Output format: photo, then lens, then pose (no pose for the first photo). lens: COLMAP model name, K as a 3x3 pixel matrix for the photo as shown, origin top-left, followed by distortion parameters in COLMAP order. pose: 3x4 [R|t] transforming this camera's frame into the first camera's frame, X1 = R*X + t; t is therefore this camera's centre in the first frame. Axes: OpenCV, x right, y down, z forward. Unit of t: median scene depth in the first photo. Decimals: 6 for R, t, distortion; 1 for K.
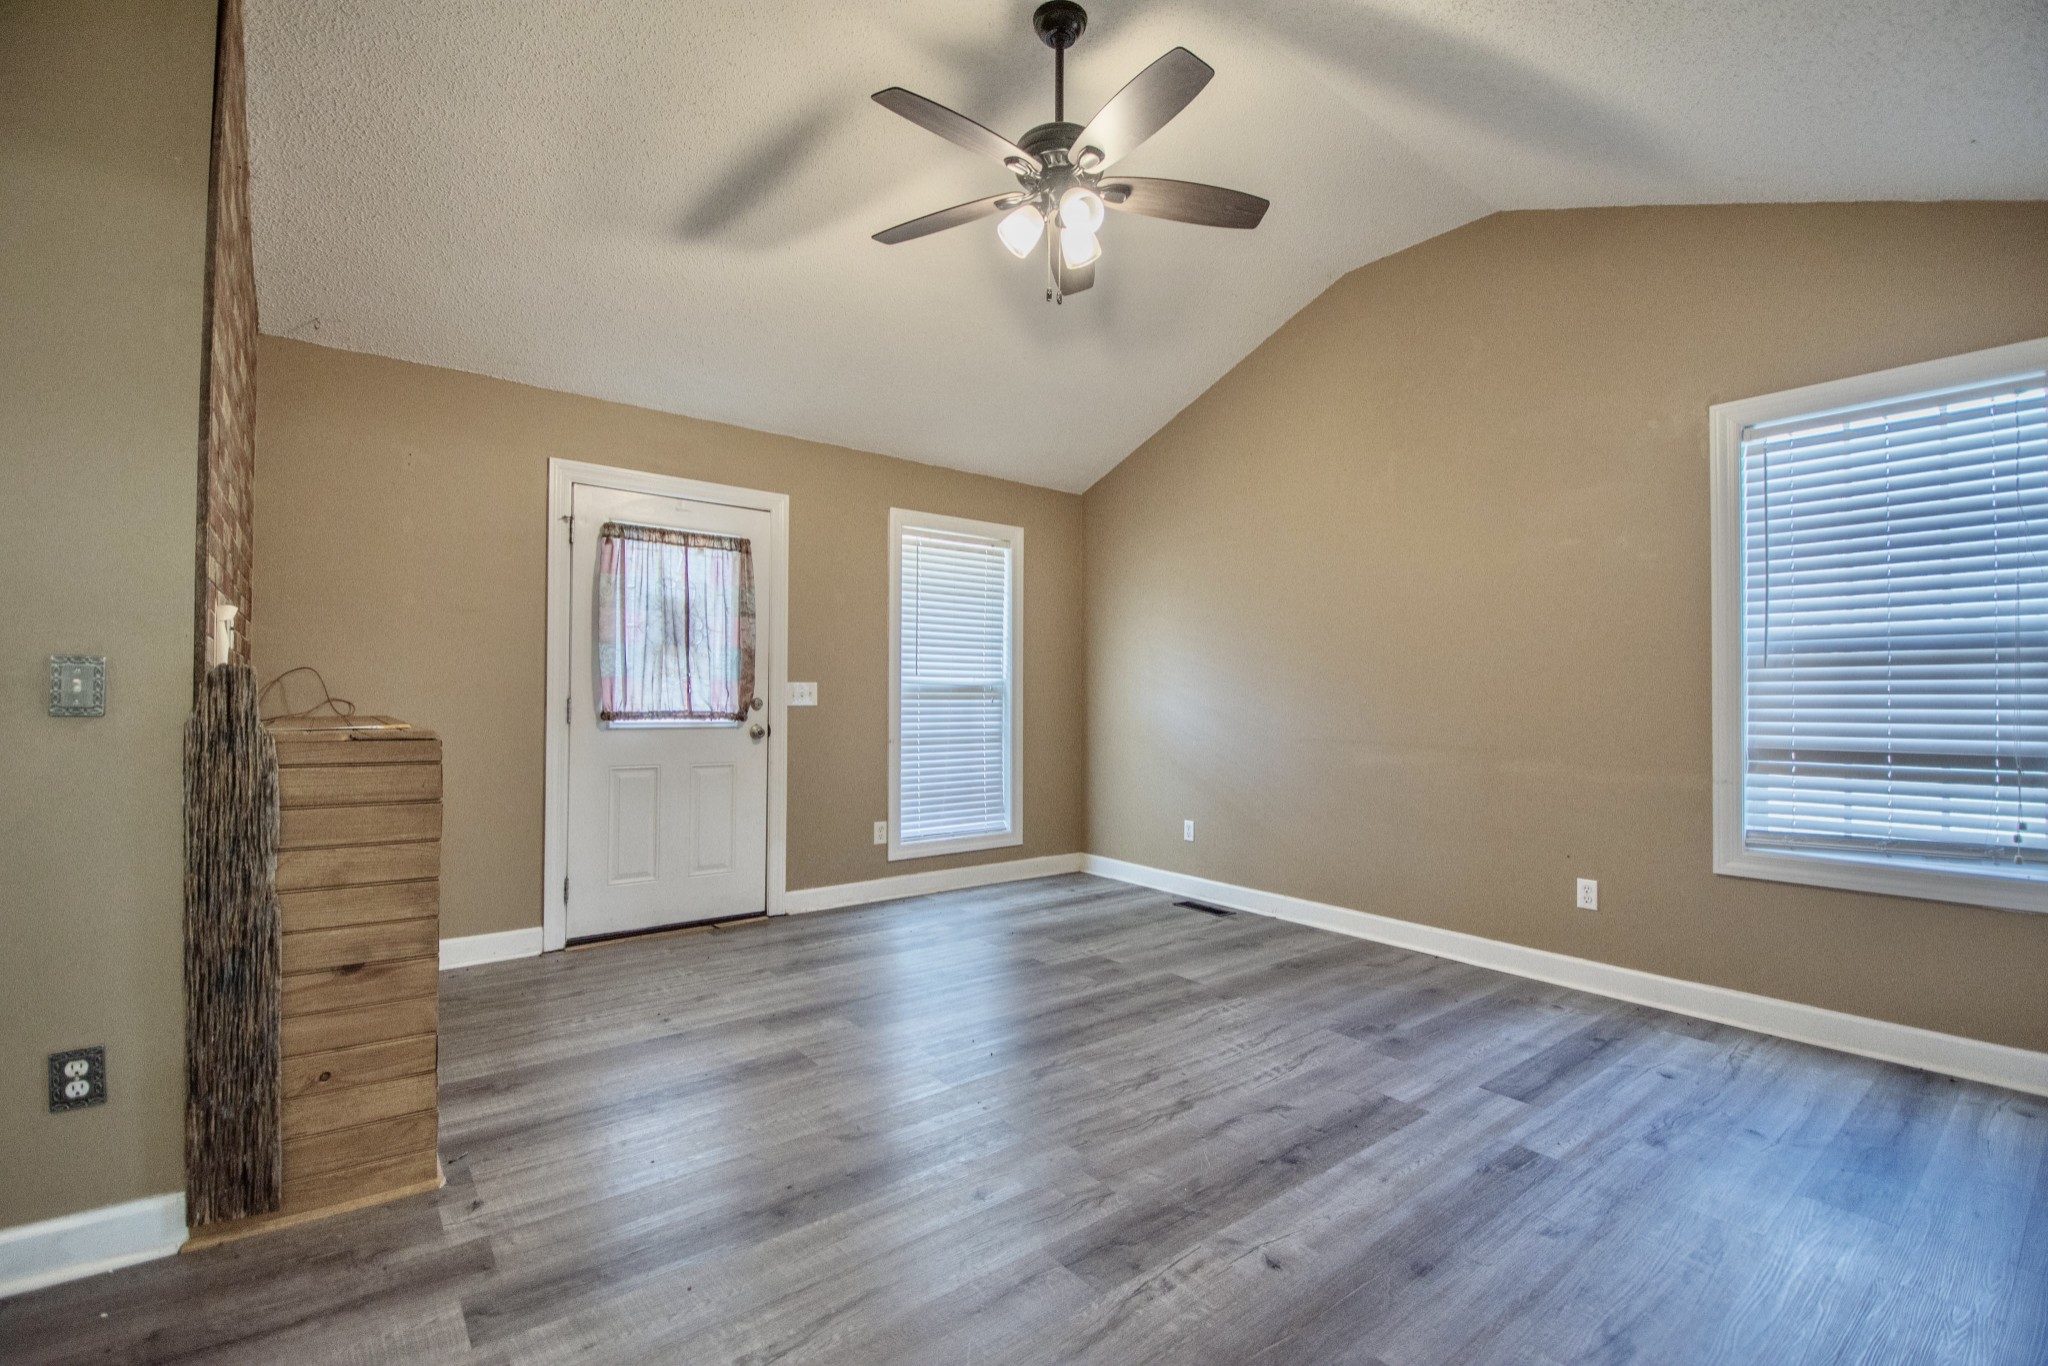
lens RADIAL K [[903.8, 0, 1024.0], [0, 903.8, 683.0], [0, 0, 1]] dist [-0.002659, -0.001068]
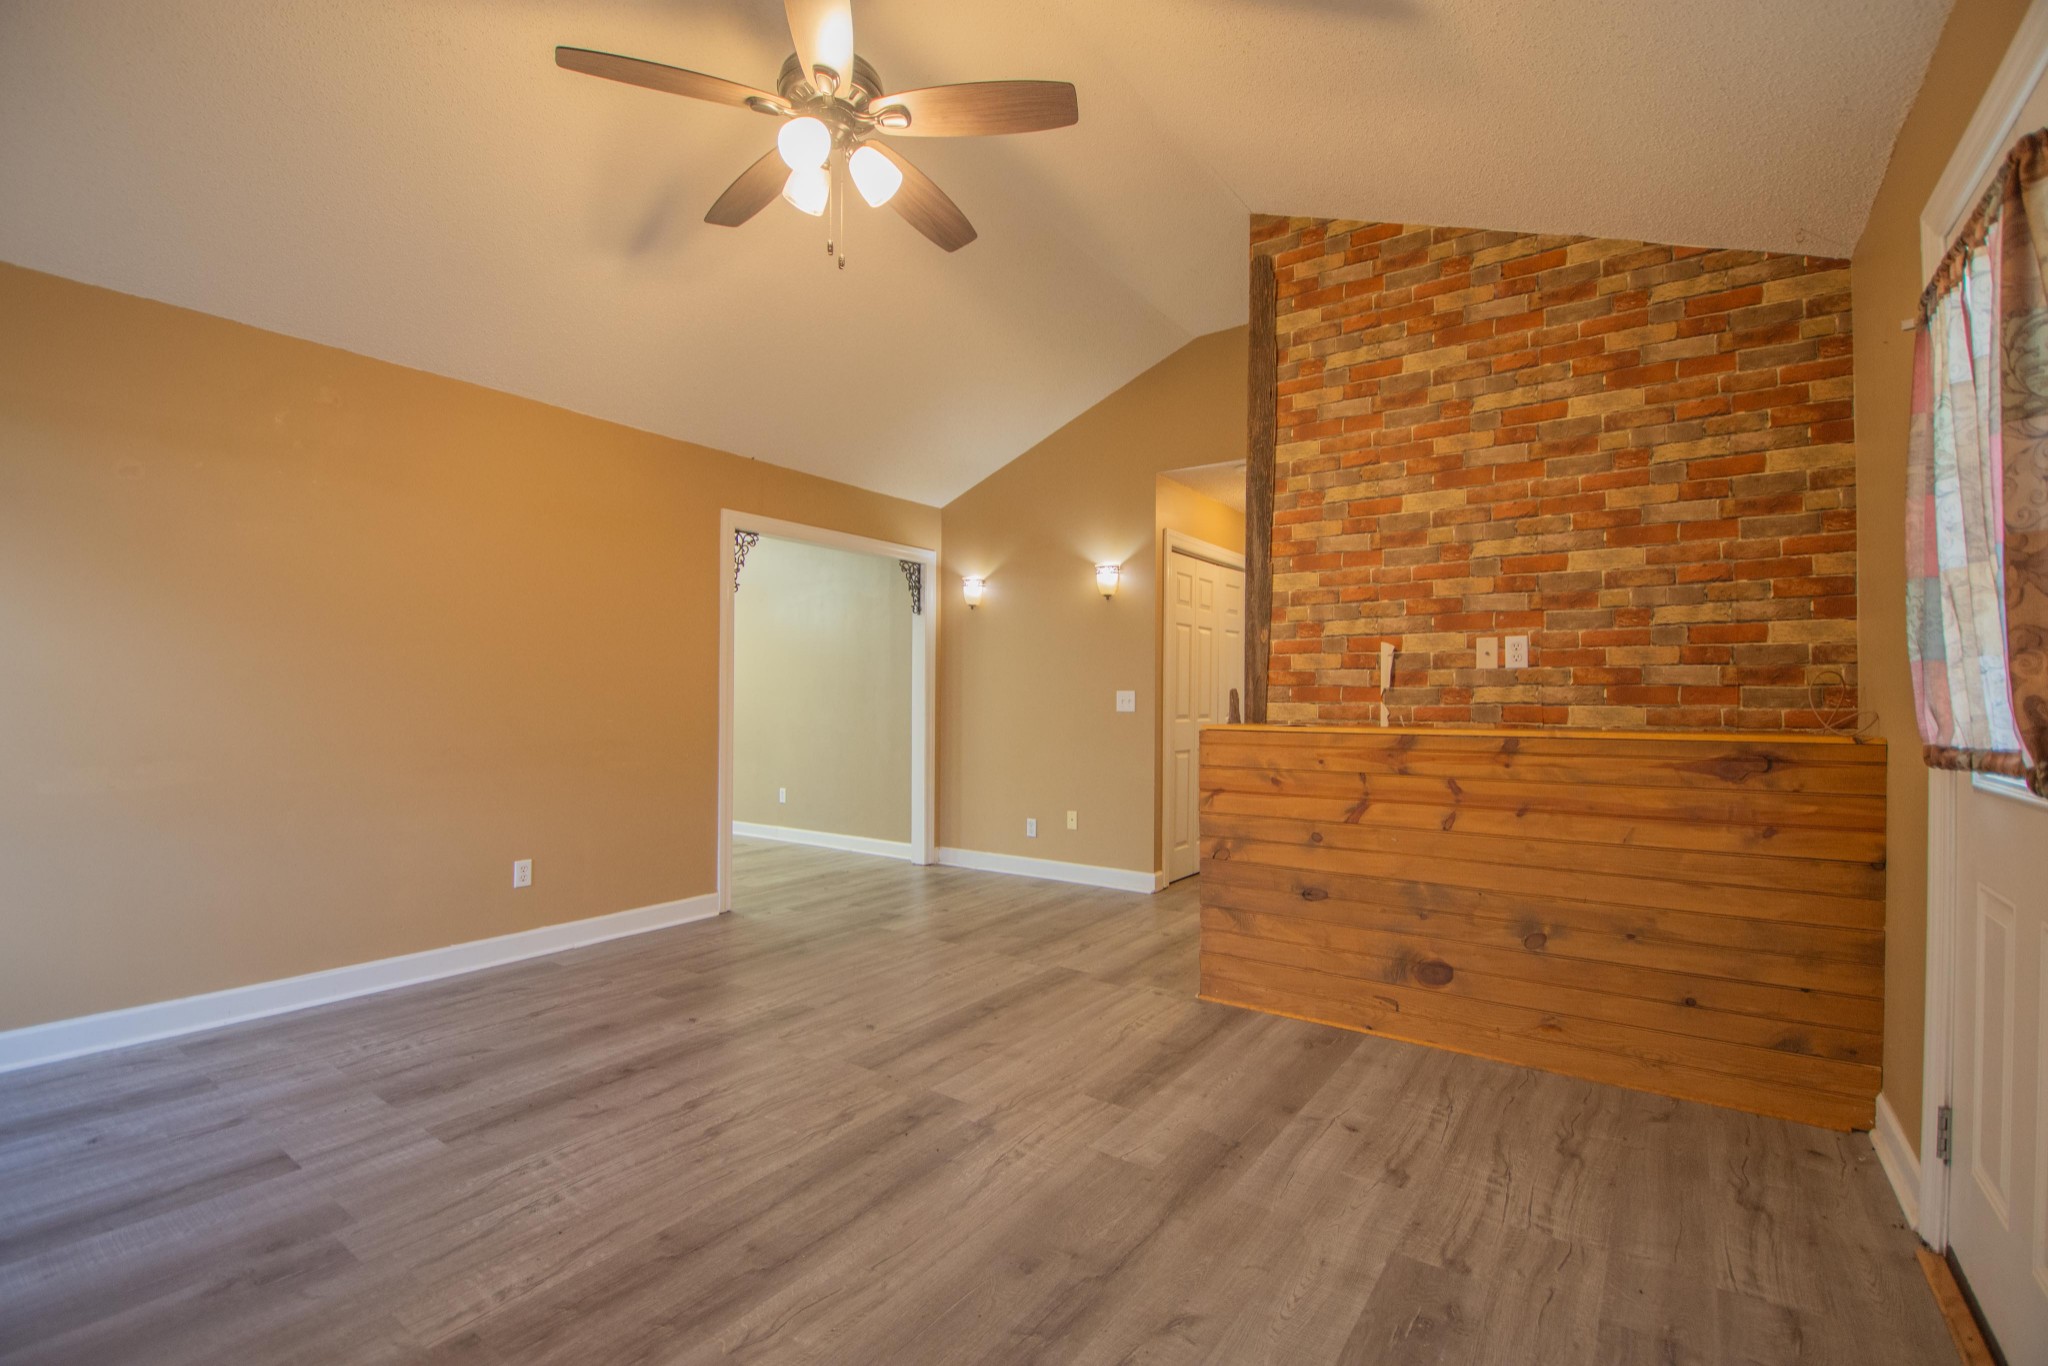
lens RADIAL K [[903.8, 0, 1024.0], [0, 903.8, 683.0], [0, 0, 1]] dist [-0.002659, -0.001068]
pose [[-0.961219, -0.012401, -0.275506, 0.098571], [-0.002679, 0.999361, -0.035636, 0.029710], [0.275772, -0.033516, -0.960639, 1.955370]]
